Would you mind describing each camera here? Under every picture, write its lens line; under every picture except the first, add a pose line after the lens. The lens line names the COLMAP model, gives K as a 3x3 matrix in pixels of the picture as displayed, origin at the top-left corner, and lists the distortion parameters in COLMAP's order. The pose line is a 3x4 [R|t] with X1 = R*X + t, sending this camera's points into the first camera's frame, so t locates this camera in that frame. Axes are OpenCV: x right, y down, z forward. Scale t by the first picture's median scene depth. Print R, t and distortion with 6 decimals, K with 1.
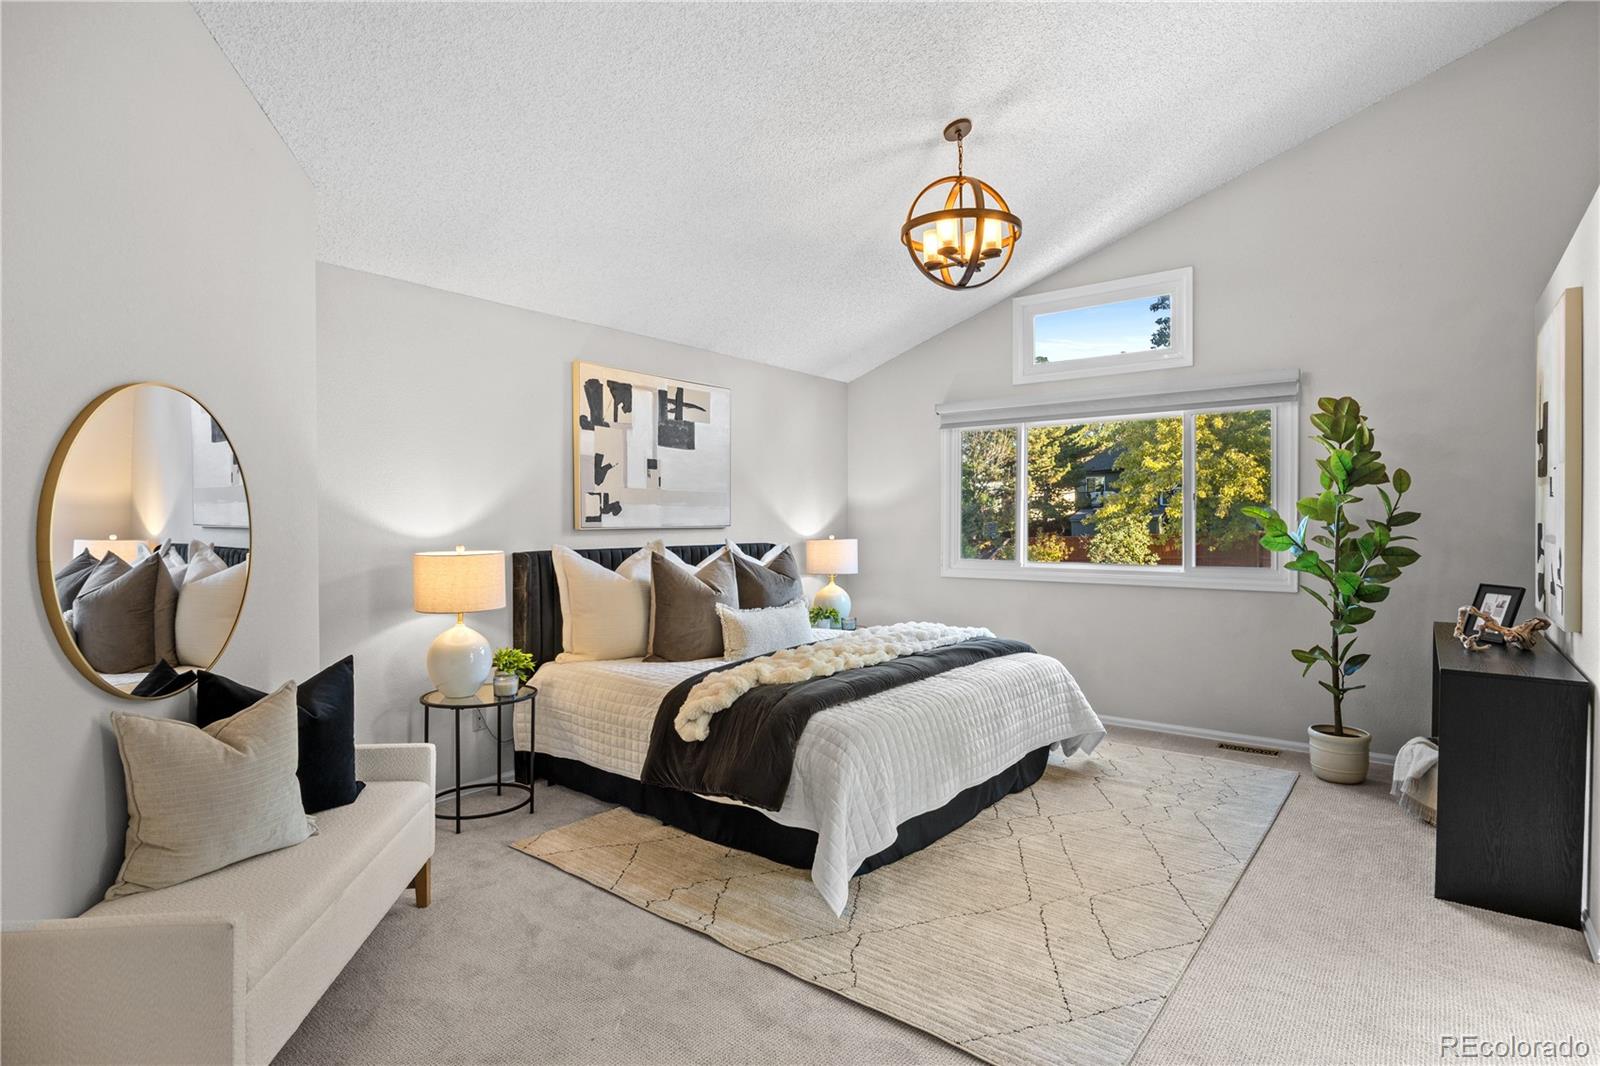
lens RADIAL K [[816.6, 0, 804.2], [0, 816.6, 544.2], [0, 0, 1]] dist [-0.005179, -0.001801]
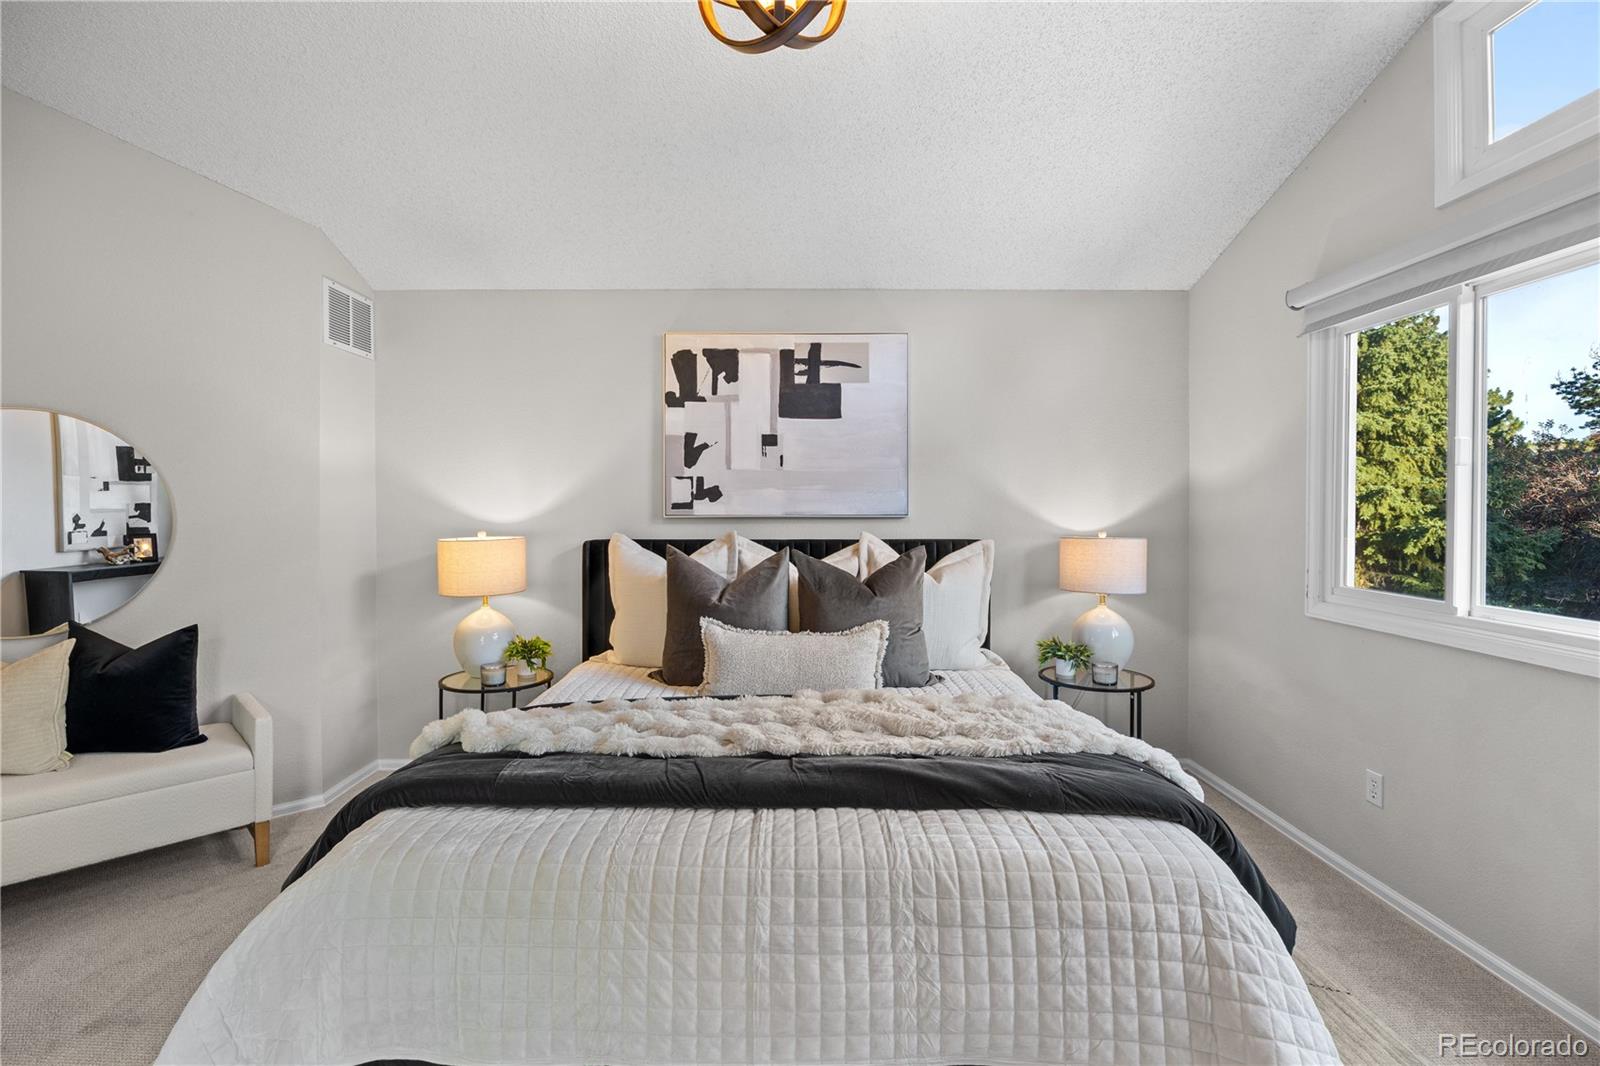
lens RADIAL K [[708.6, 0, 811.2], [0, 708.6, 522.7], [0, 0, 1]] dist [-0.015553, 0.000603]
pose [[0.613041, 0.015965, -0.789890, 0.426508], [-0.025224, 0.999682, 0.000629, -0.015835], [0.789648, 0.019539, 0.613248, 0.610507]]
